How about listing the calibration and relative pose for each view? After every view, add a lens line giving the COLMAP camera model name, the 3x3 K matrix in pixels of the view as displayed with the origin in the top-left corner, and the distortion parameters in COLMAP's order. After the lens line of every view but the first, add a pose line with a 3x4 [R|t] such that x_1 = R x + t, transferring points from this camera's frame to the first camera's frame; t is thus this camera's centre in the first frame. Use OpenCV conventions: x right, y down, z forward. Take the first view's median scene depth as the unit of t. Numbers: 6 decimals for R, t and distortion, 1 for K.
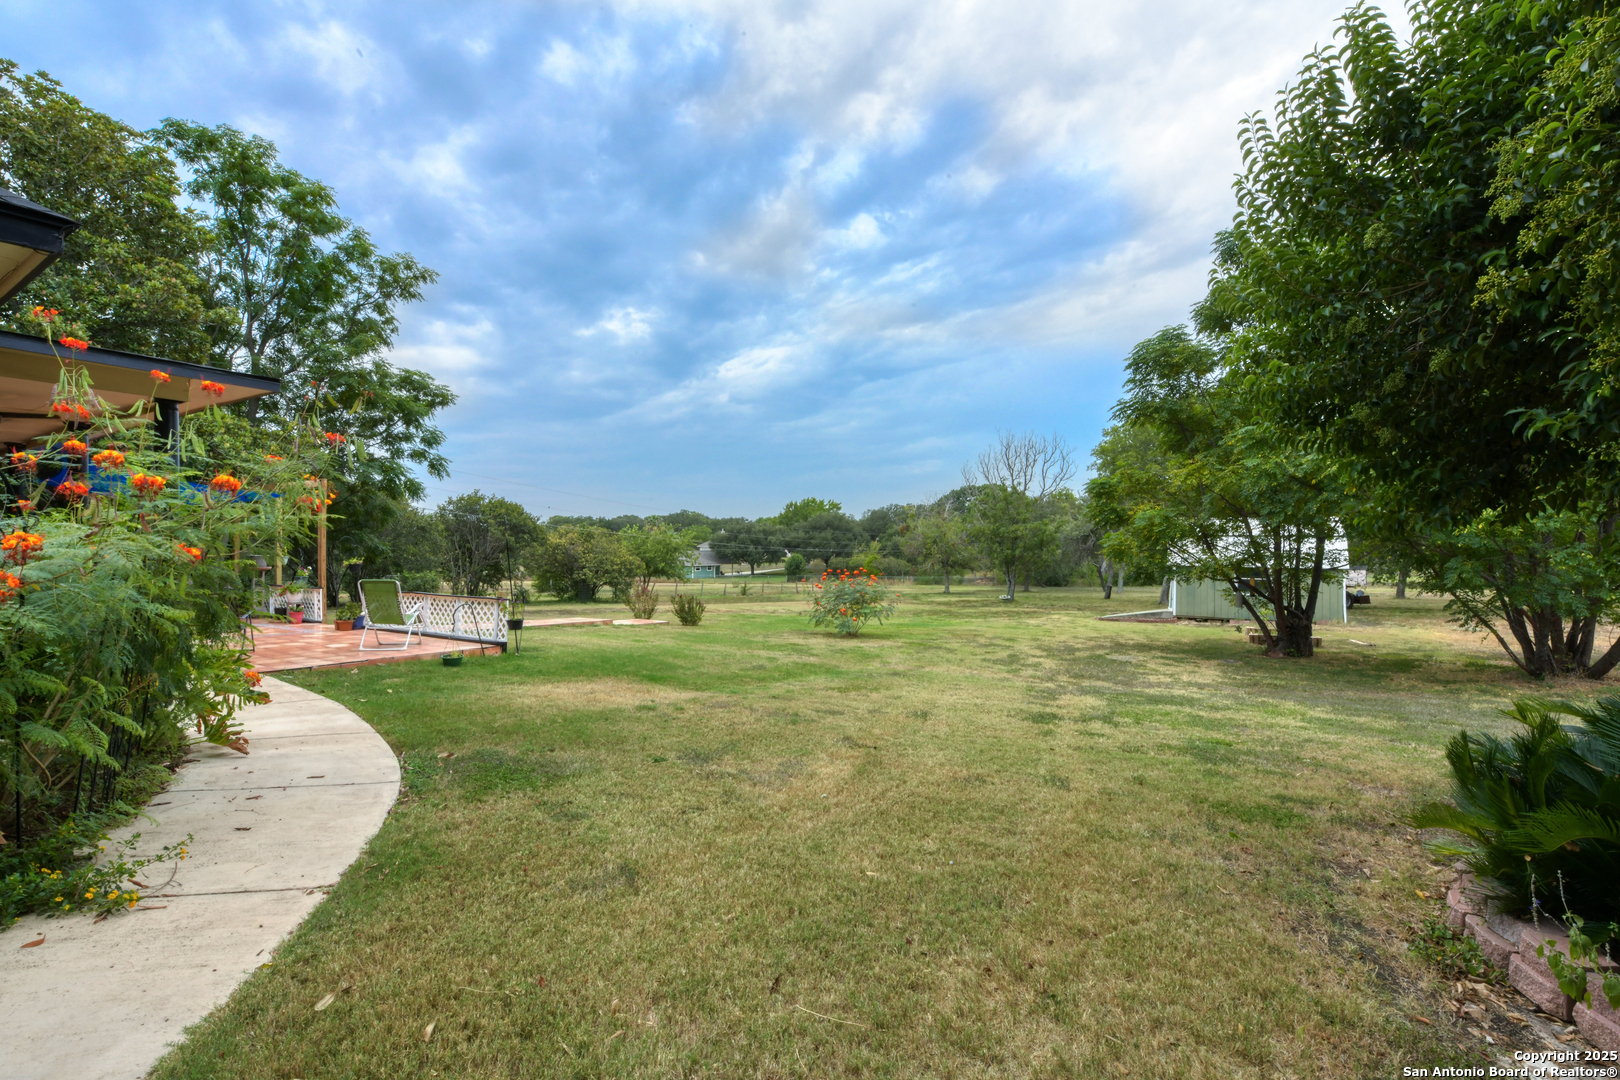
lens RADIAL K [[702.2, 0, 838.3], [0, 702.2, 548.4], [0, 0, 1]] dist [0.008951, -0.000678]
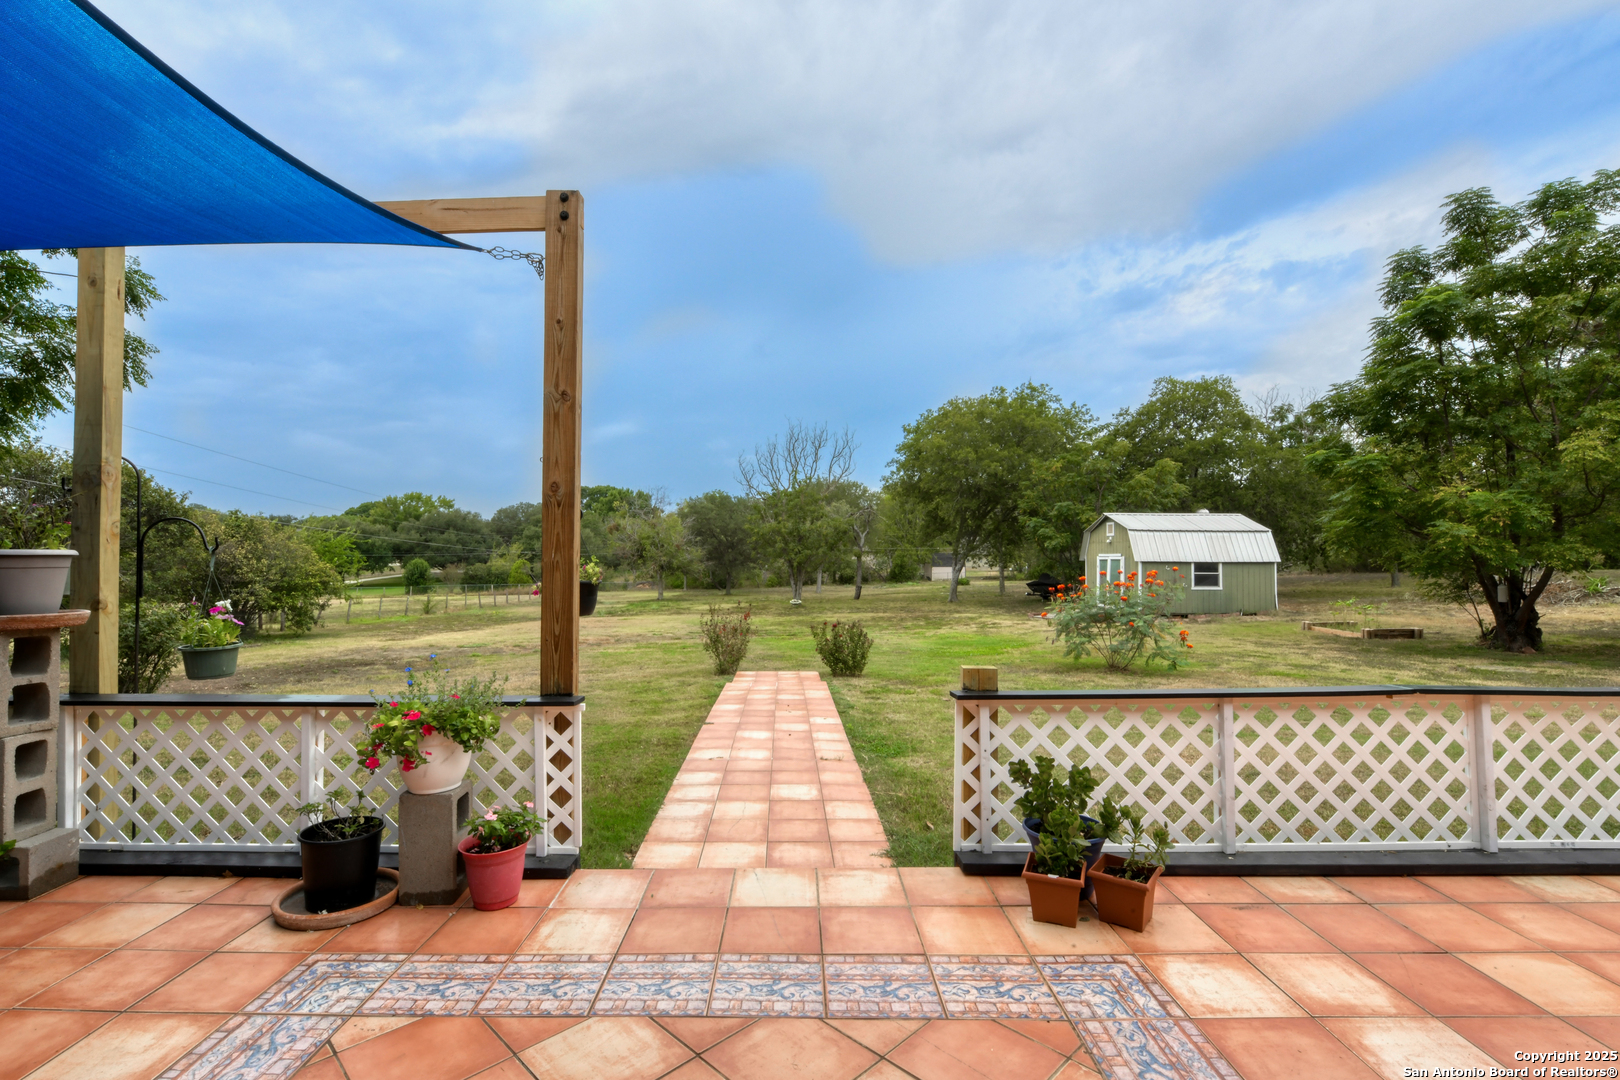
lens RADIAL K [[702.2, 0, 808.3], [0, 702.2, 543.9], [0, 0, 1]] dist [0.008951, -0.000678]
pose [[0.872486, -0.001167, 0.488638, -0.178715], [0.006710, 0.999931, -0.009592, 0.002677], [-0.488593, 0.011648, 0.872434, 0.177401]]
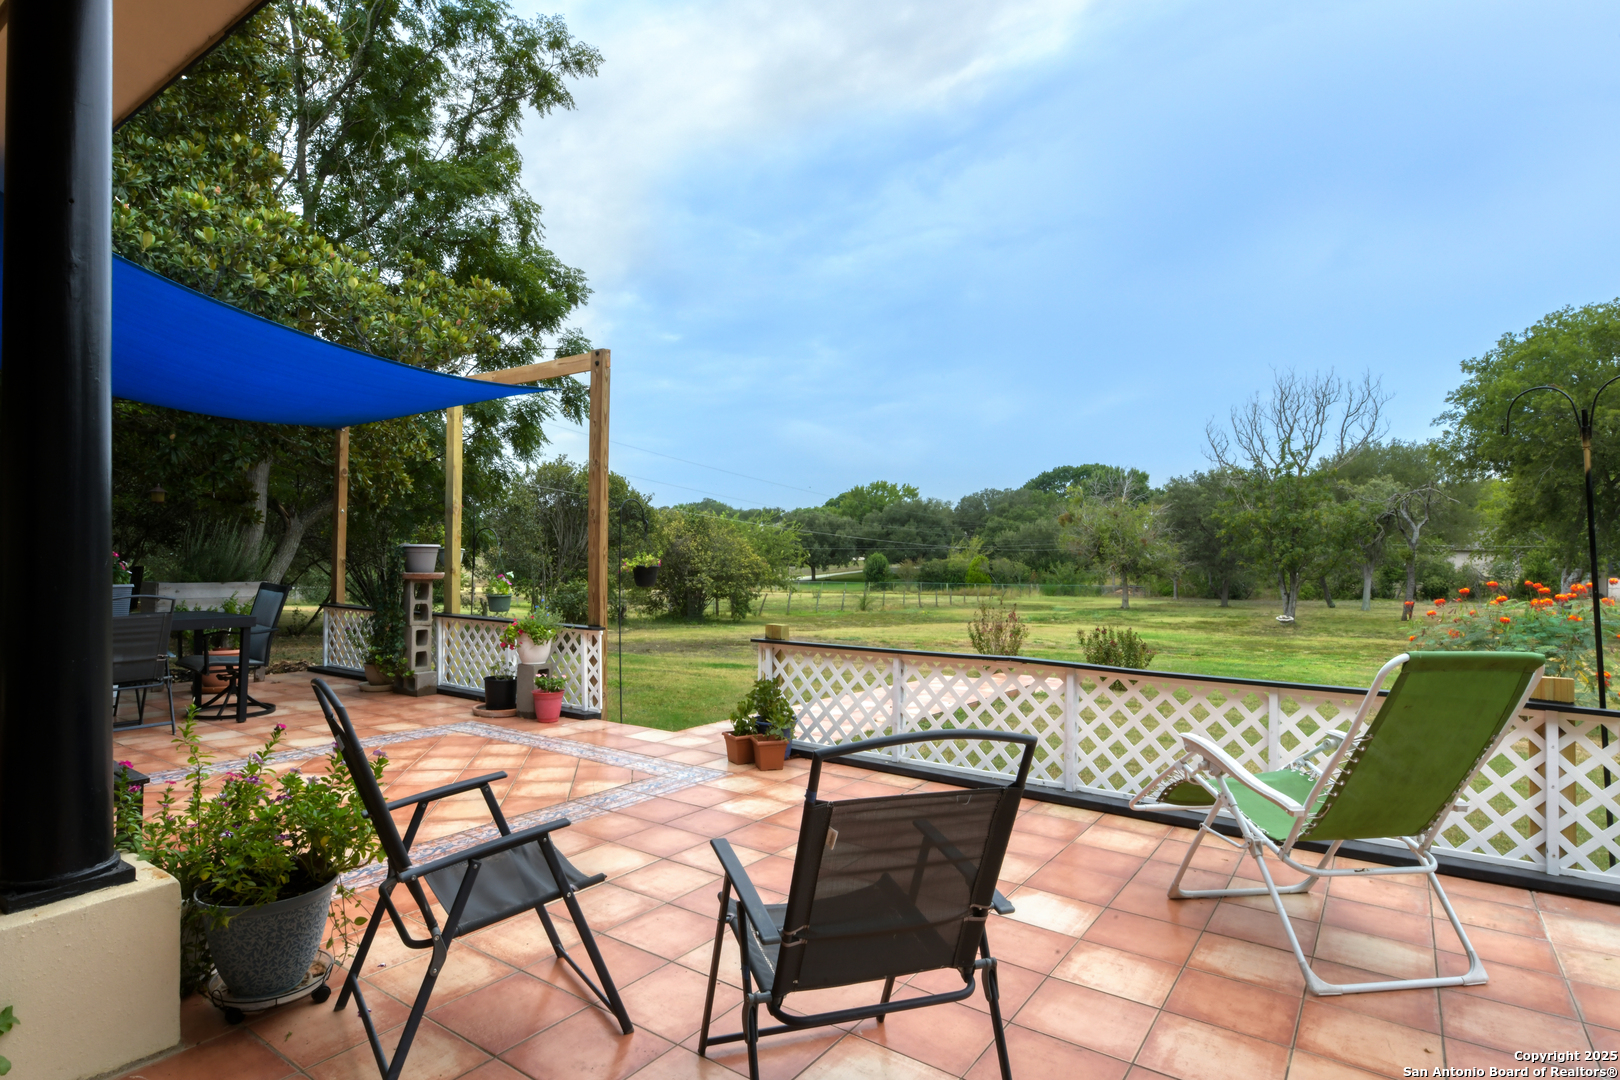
lens RADIAL K [[880.2, 0, 812.0], [0, 880.2, 536.9], [0, 0, 1]] dist [0.015294, 0.000263]
pose [[0.996309, 0.001641, -0.085821, -0.136693], [-0.002620, 0.999933, -0.011291, 0.002534], [0.085797, 0.011474, 0.996247, 0.124243]]
